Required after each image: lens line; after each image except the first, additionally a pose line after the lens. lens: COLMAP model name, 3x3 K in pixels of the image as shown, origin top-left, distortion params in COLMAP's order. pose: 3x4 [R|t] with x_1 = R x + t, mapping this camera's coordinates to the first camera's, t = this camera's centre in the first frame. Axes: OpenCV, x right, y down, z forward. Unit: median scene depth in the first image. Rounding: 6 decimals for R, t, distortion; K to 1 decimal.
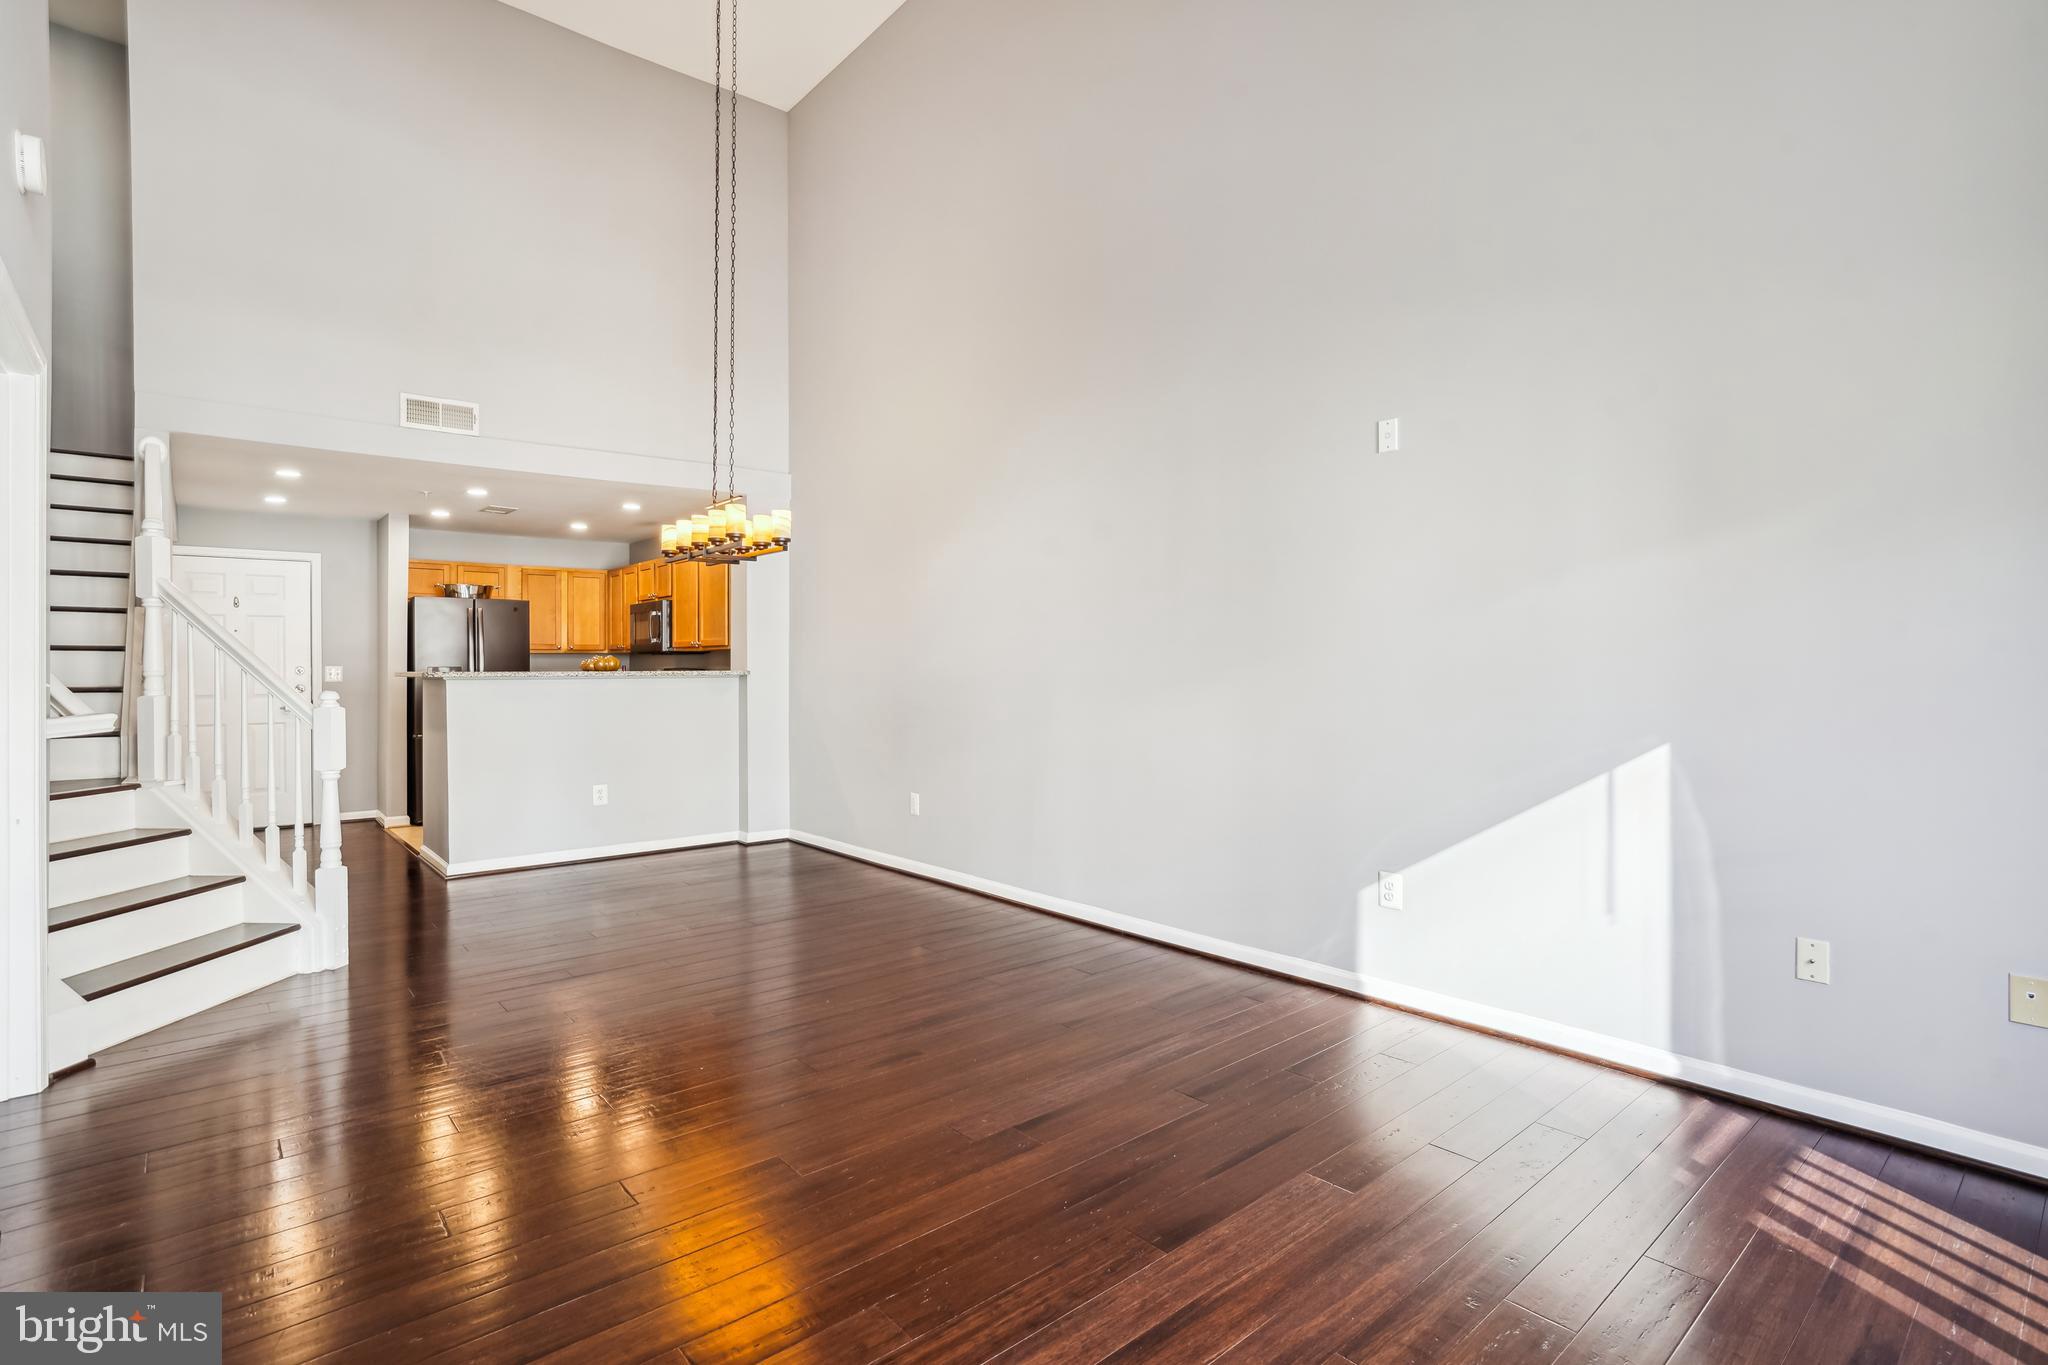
lens RADIAL K [[991.3, 0, 1020.6], [0, 991.3, 661.3], [0, 0, 1]] dist [-0.044481, 0.027487]
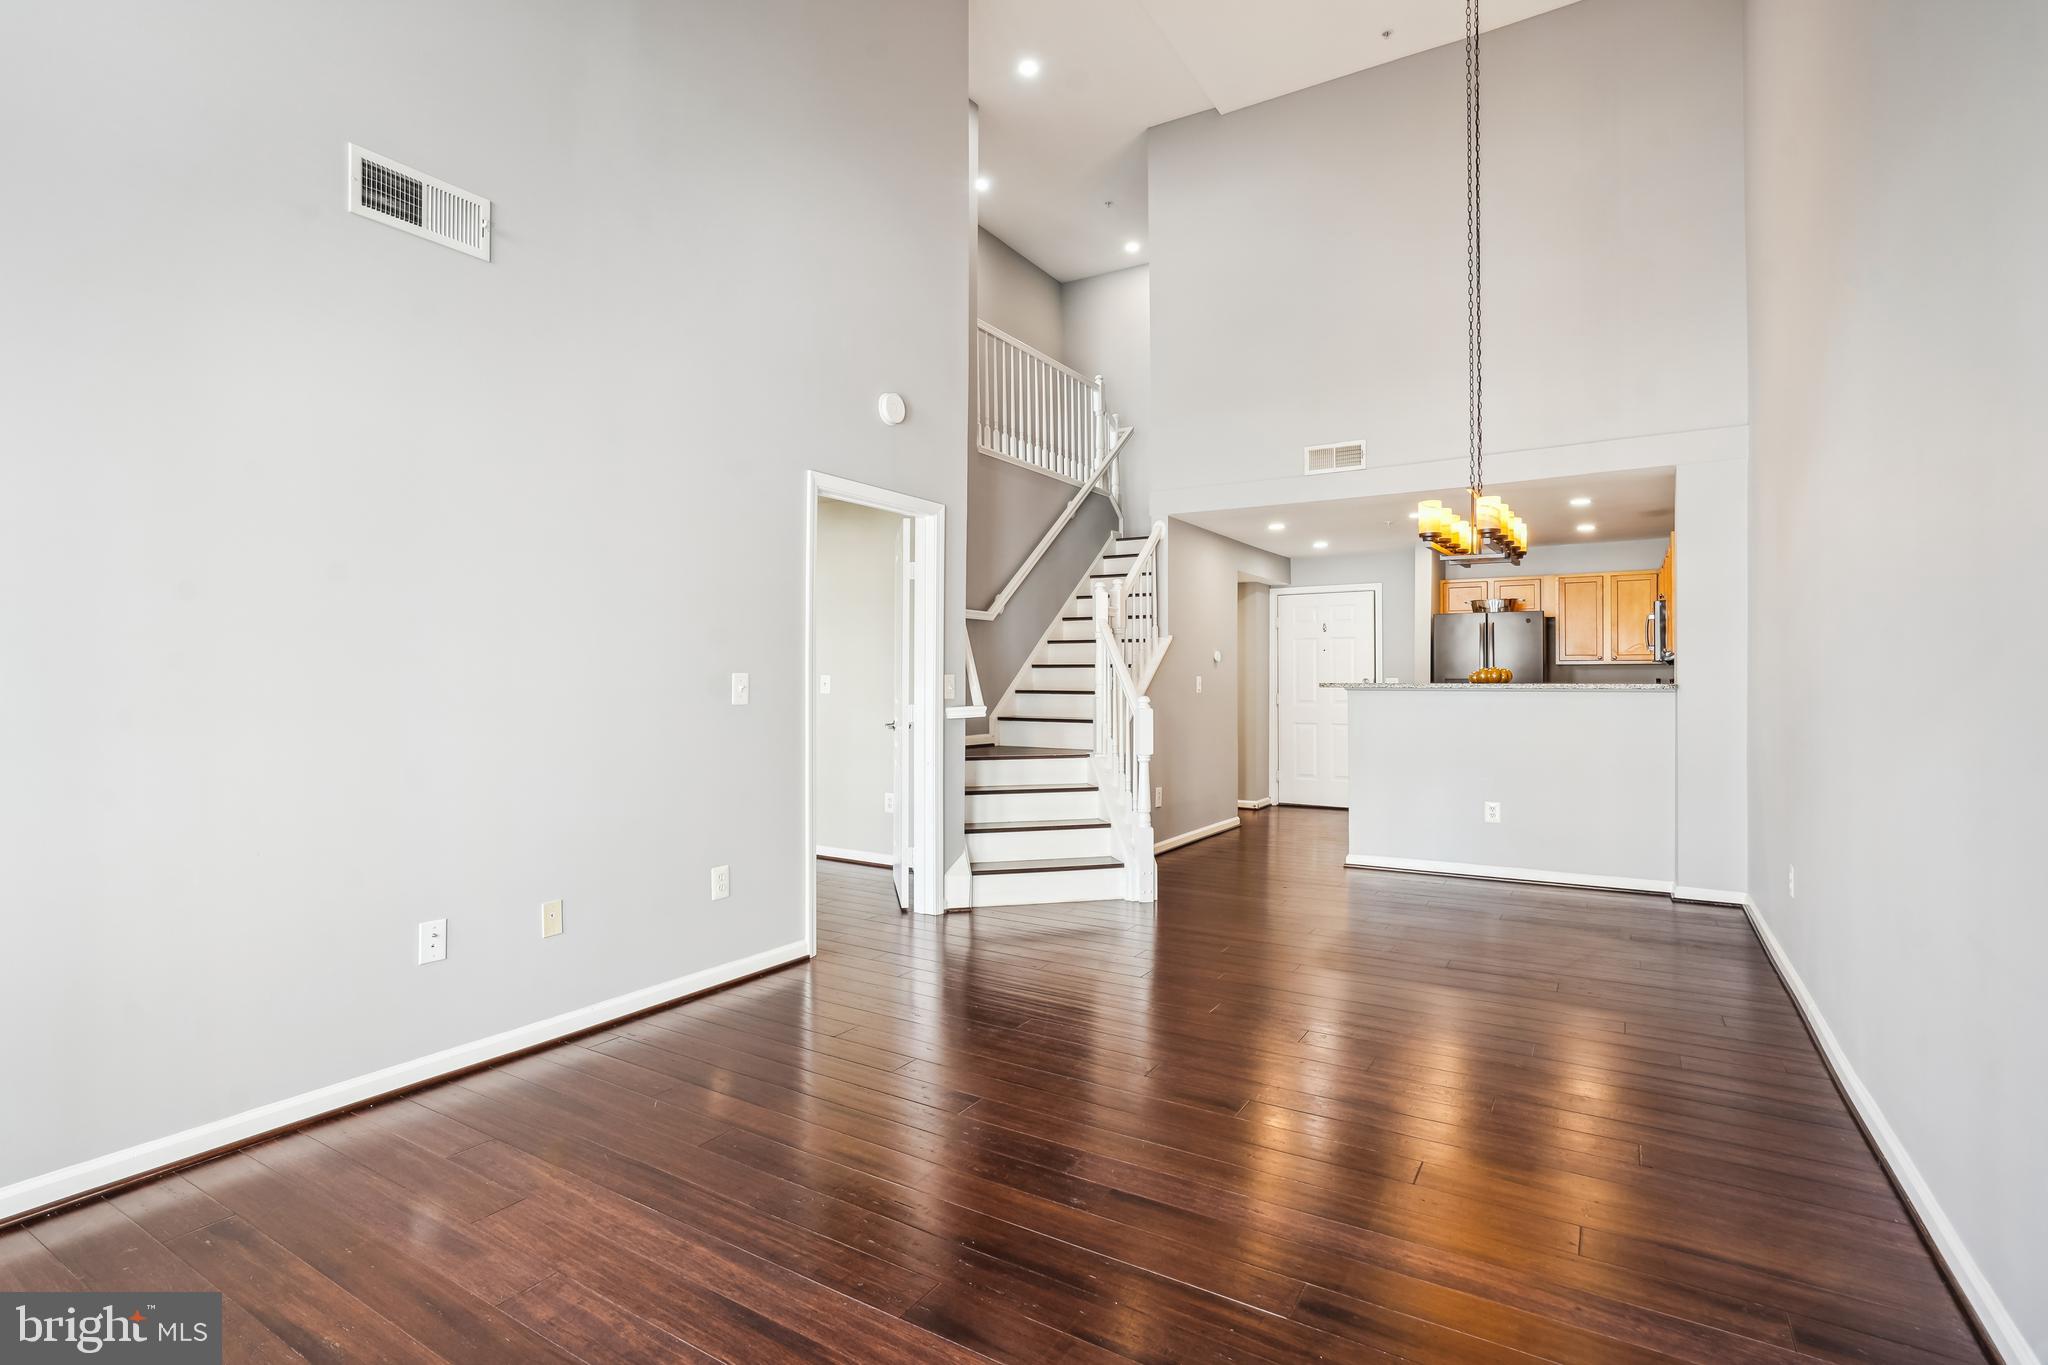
lens RADIAL K [[987.1, 0, 1023.5], [0, 987.1, 675.5], [0, 0, 1]] dist [-0.028621, 0.015977]
pose [[0.307524, -0.000732, -0.951540, 0.284143], [0.003311, 0.999994, 0.000301, 0.000517], [0.951535, -0.003243, 0.307524, 0.221808]]
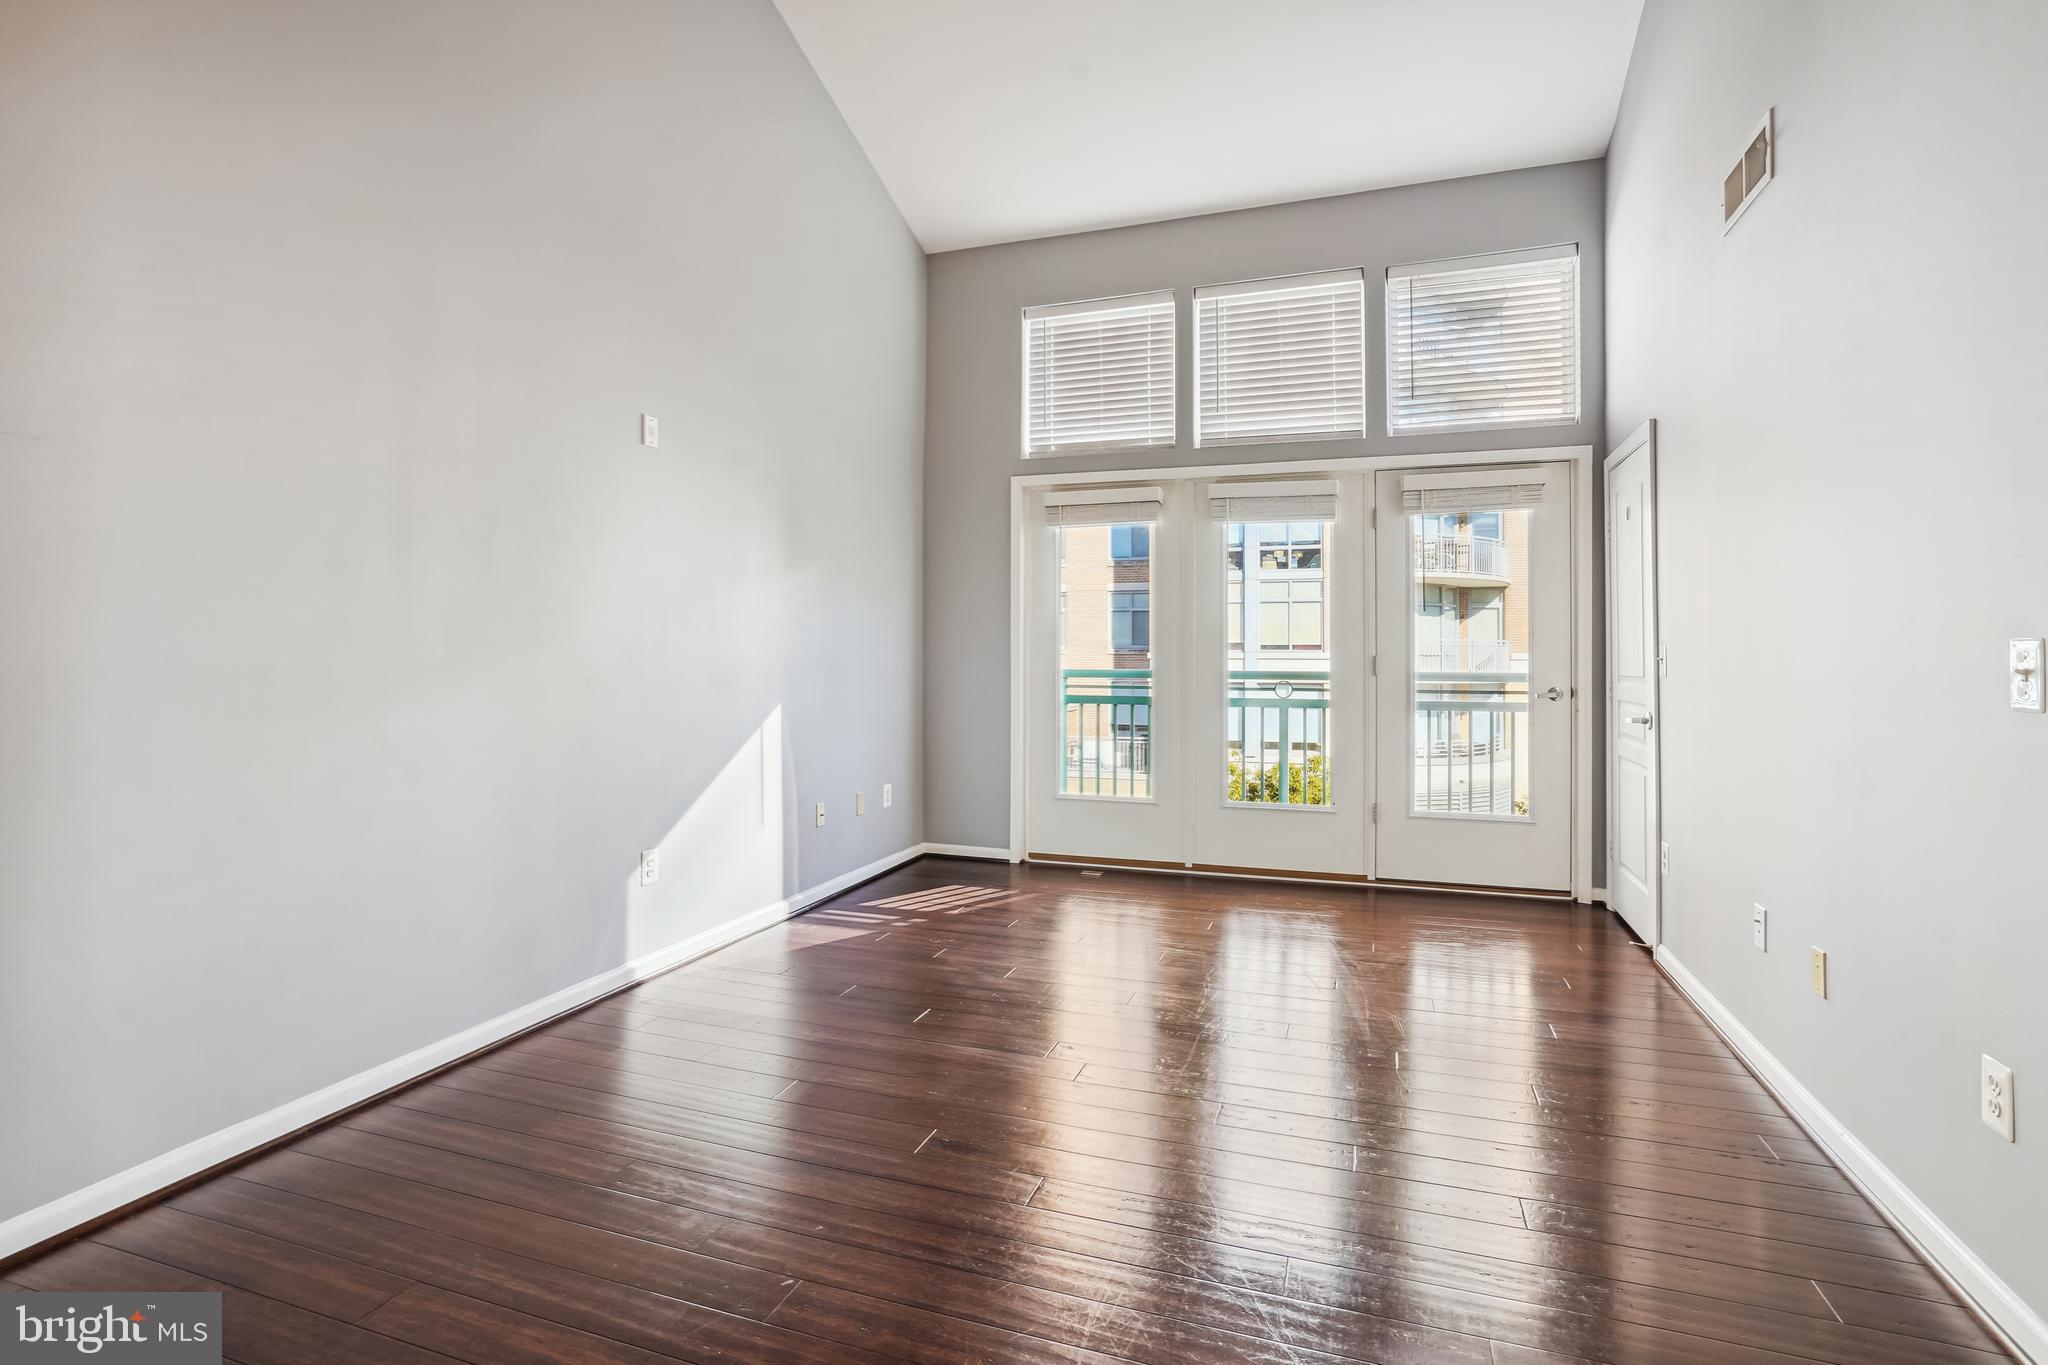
lens RADIAL K [[991.3, 0, 1020.6], [0, 991.3, 661.3], [0, 0, 1]] dist [-0.044481, 0.027487]
pose [[-0.487445, 0.000257, 0.873154, -0.340013], [-0.002549, 0.999995, -0.001717, 0.006158], [-0.873150, -0.003062, -0.487442, 0.548243]]
